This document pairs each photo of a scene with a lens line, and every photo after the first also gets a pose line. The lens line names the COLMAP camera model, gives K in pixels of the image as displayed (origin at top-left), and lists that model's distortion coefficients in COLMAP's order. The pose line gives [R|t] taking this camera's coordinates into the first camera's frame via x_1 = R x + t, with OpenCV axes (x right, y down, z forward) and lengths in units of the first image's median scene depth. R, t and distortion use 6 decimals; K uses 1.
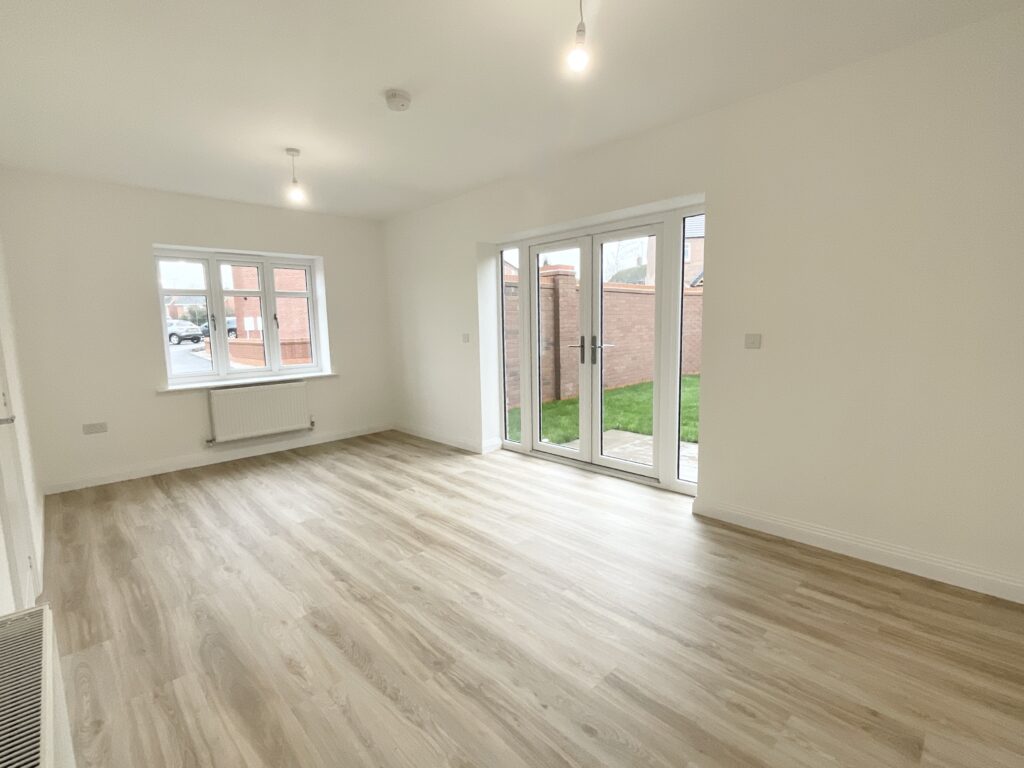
lens RADIAL K [[499.4, 0, 512.0], [0, 499.4, 384.0], [0, 0, 1]] dist [-0.000331, 0.000865]
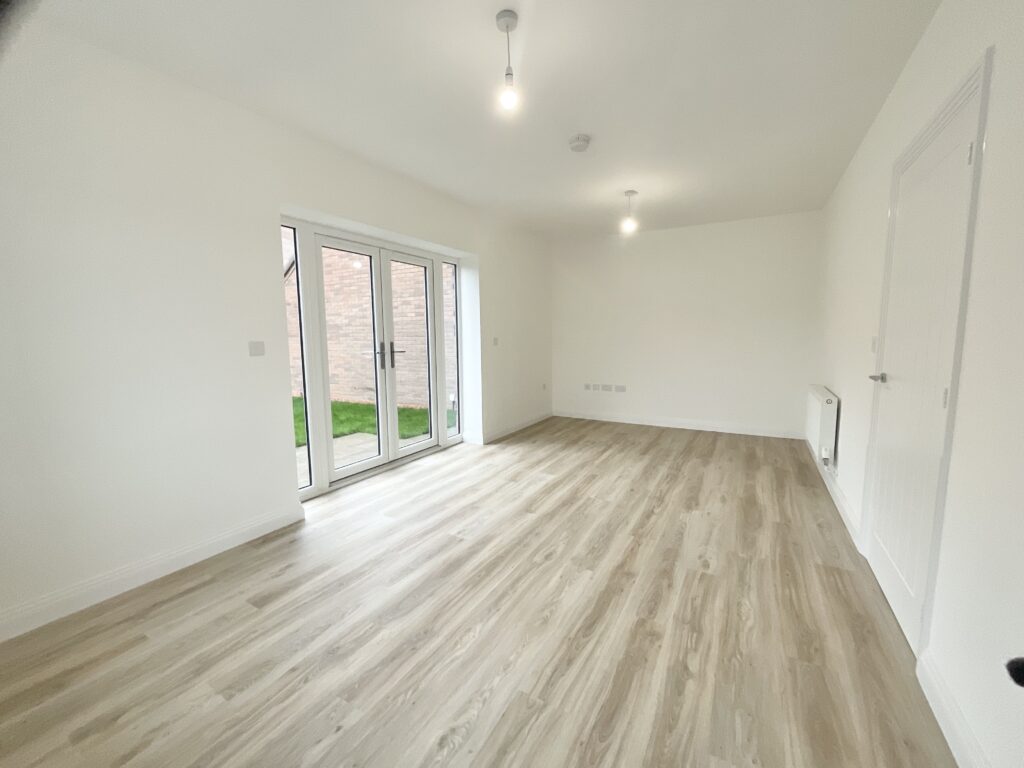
lens RADIAL K [[447.3, 0, 512.0], [0, 447.3, 384.0], [0, 0, 1]] dist [-0.014980, 0.000069]
pose [[-0.326196, -0.072529, 0.942516, -1.037730], [0.134359, 0.983372, 0.122174, -0.109087], [-0.935705, 0.166488, -0.311027, 1.313916]]
